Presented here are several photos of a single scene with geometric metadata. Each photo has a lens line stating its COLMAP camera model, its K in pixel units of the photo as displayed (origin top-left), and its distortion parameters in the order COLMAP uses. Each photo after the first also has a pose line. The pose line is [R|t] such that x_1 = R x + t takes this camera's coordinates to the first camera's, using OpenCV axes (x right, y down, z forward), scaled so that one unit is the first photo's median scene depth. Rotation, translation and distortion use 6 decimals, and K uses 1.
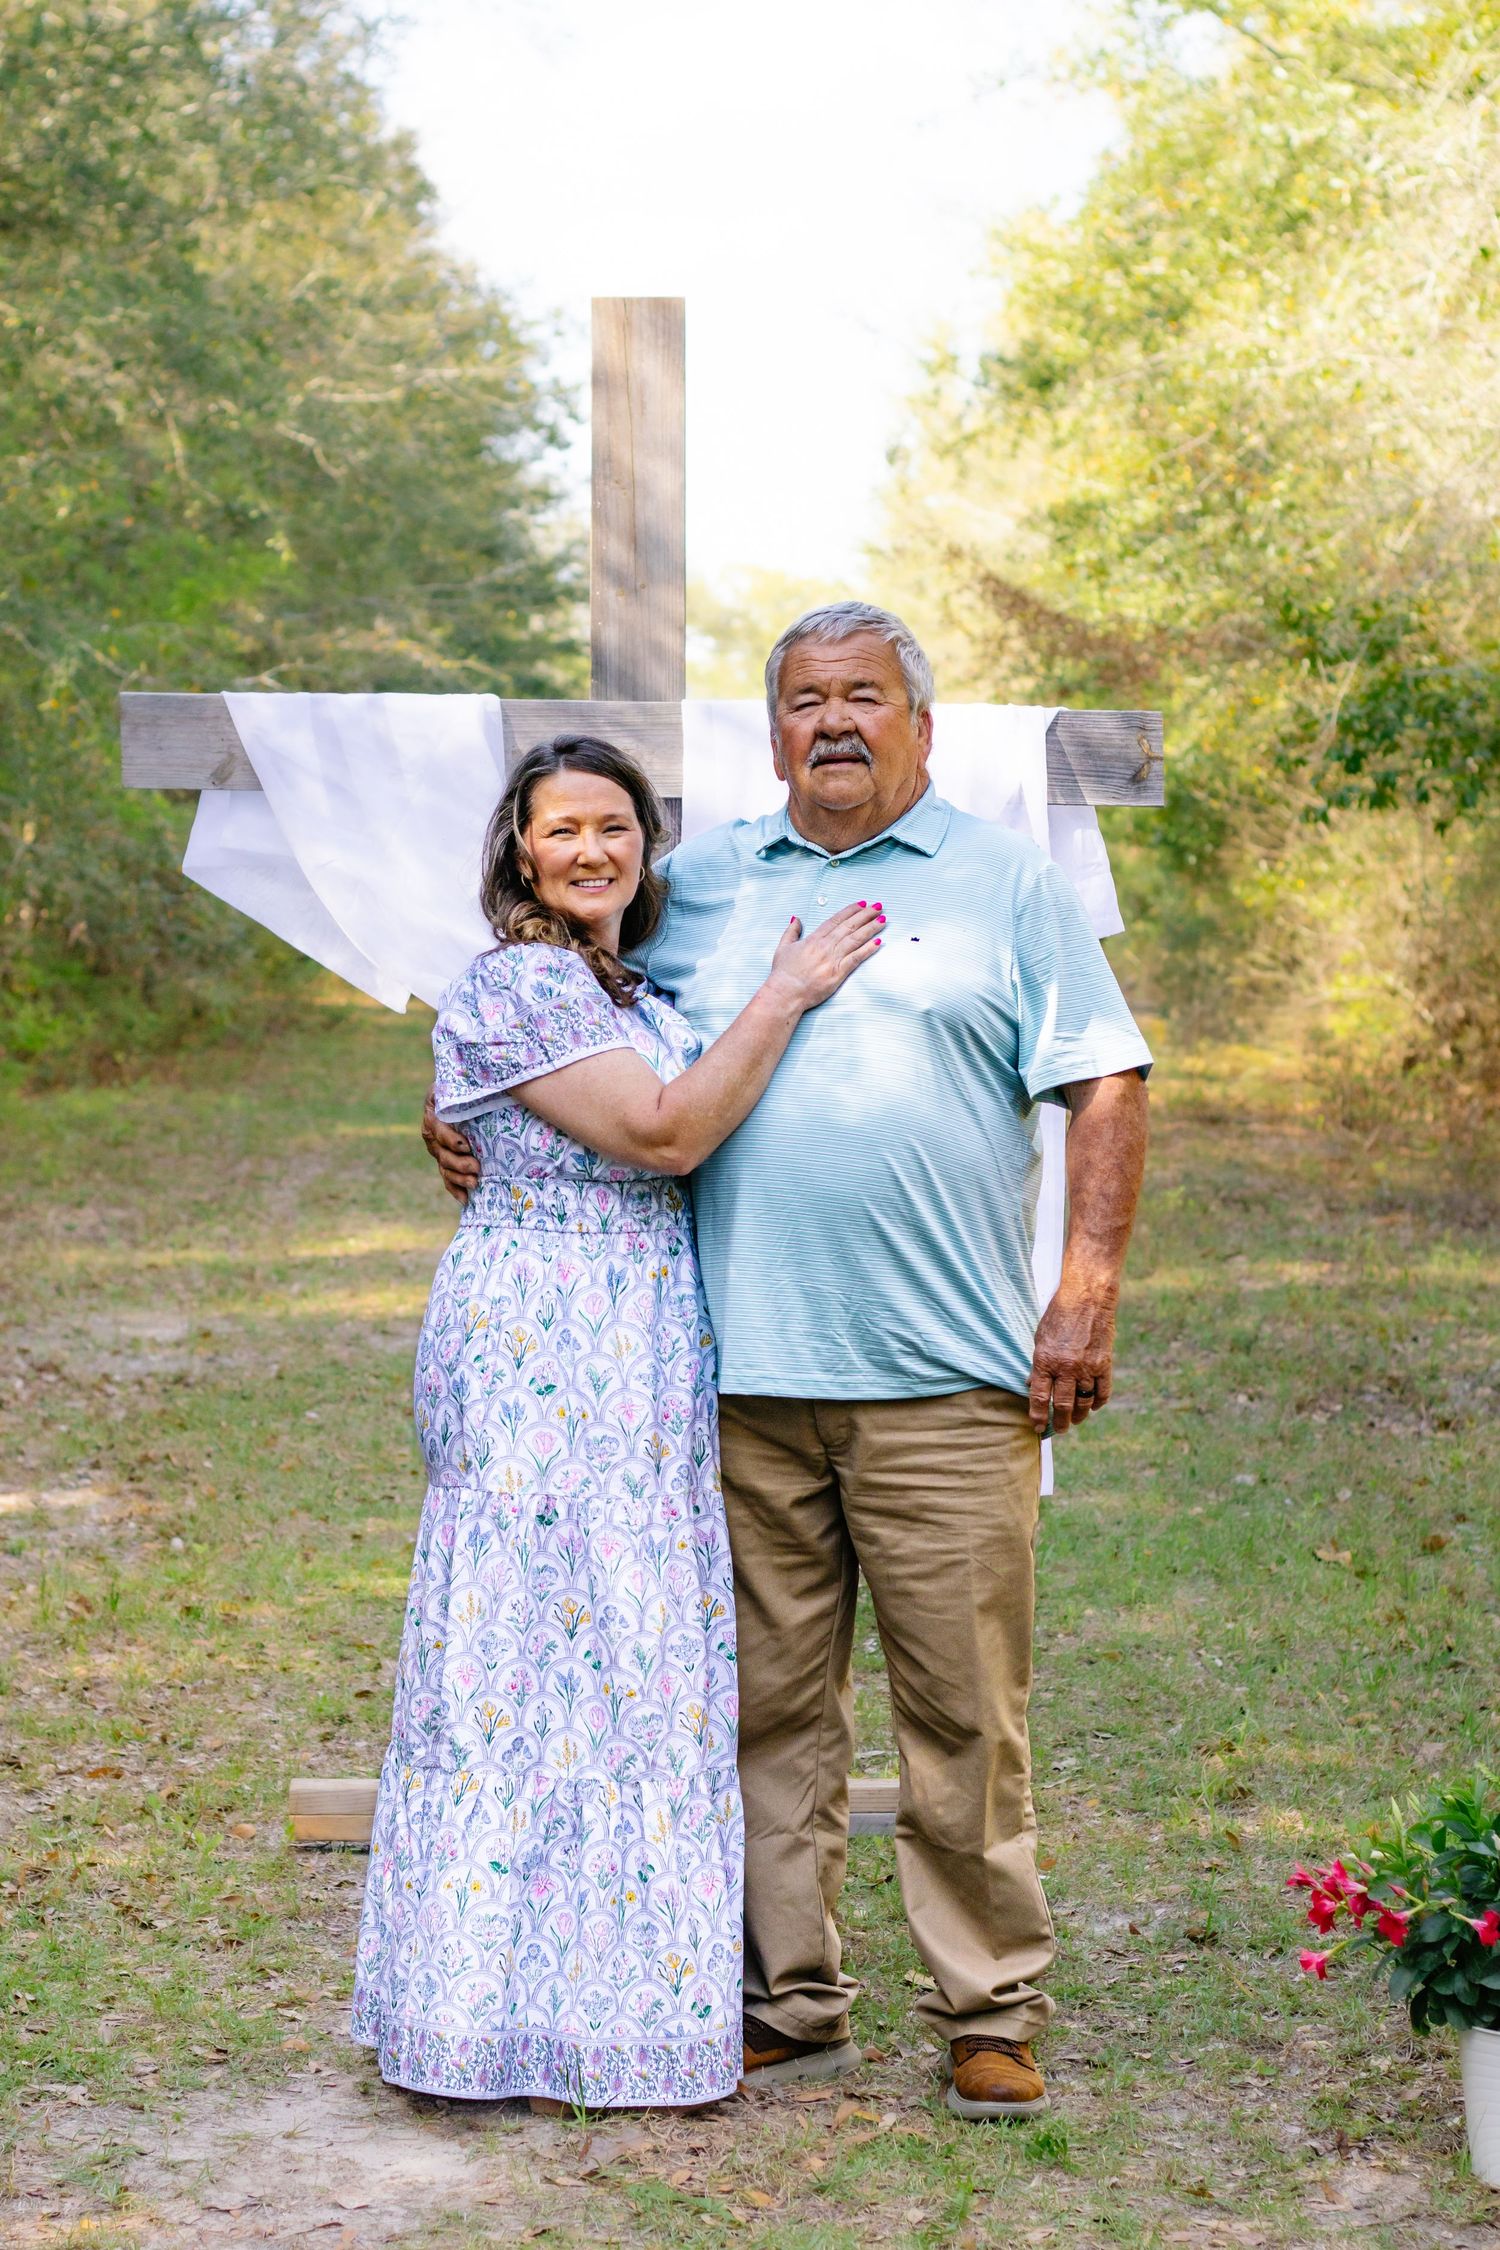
lens RADIAL K [[5841.6, 0, 750.0], [0, 5841.6, 1125.0], [0, 0, 1]] dist [-0.117800, -0.839748]
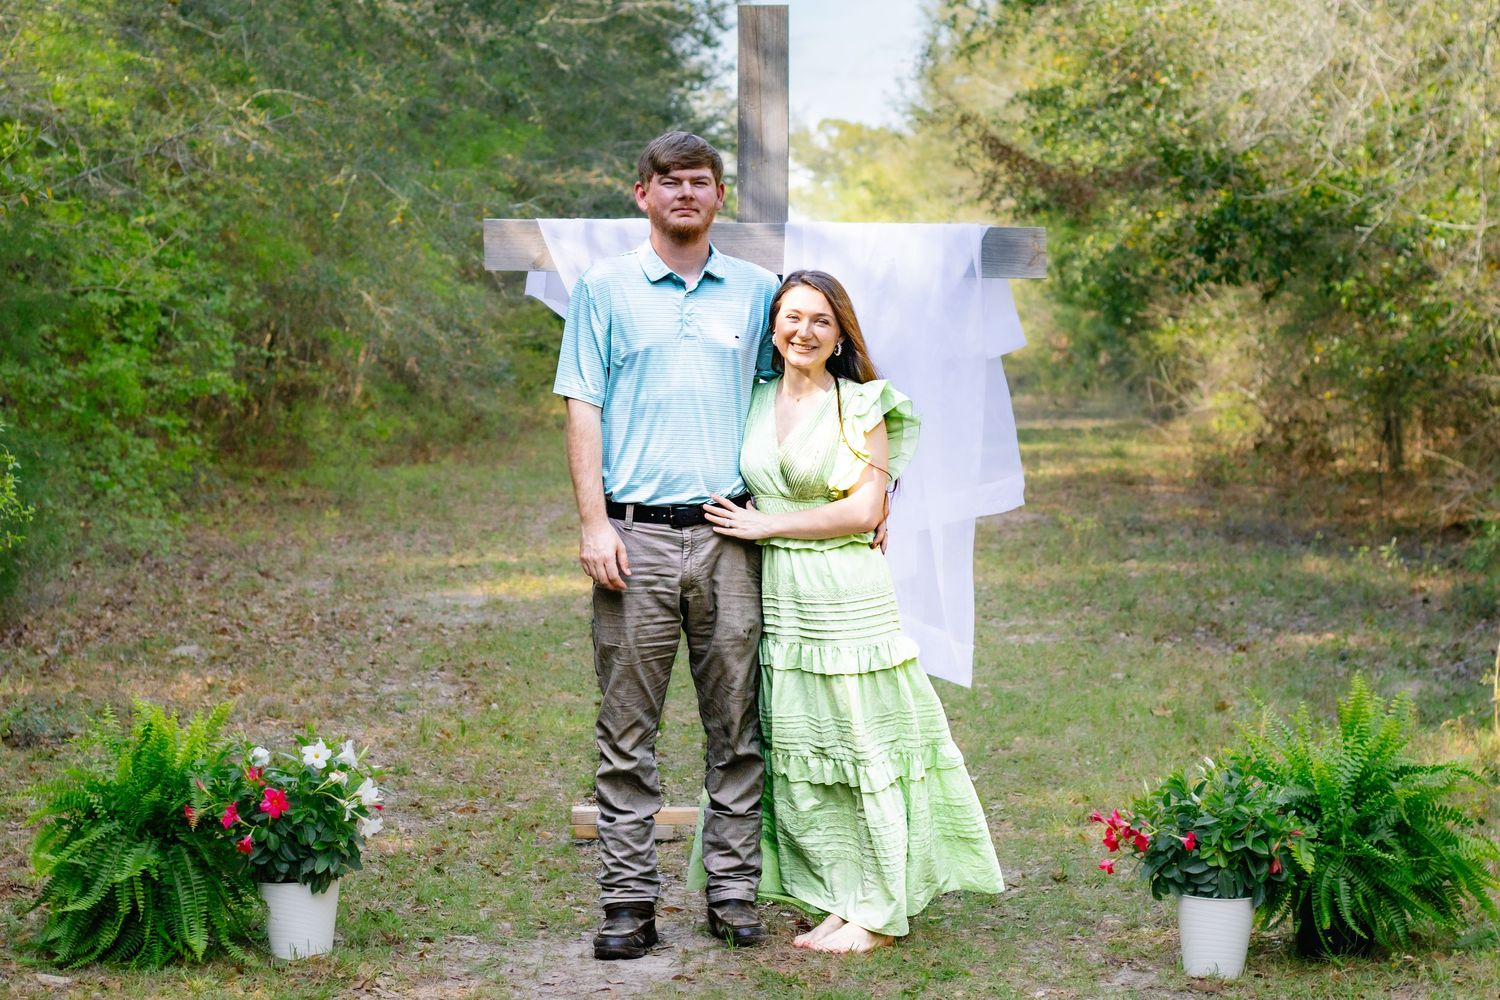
lens RADIAL K [[4137.6, 0, 750.0], [0, 4137.6, 500.0], [0, 0, 1]] dist [-0.110123, 0.531089]
pose [[0.999752, -0.000513, -0.022265, 0.004132], [0.000450, 0.999996, -0.002853, 0.011729], [0.022266, 0.002843, 0.999748, -0.189158]]
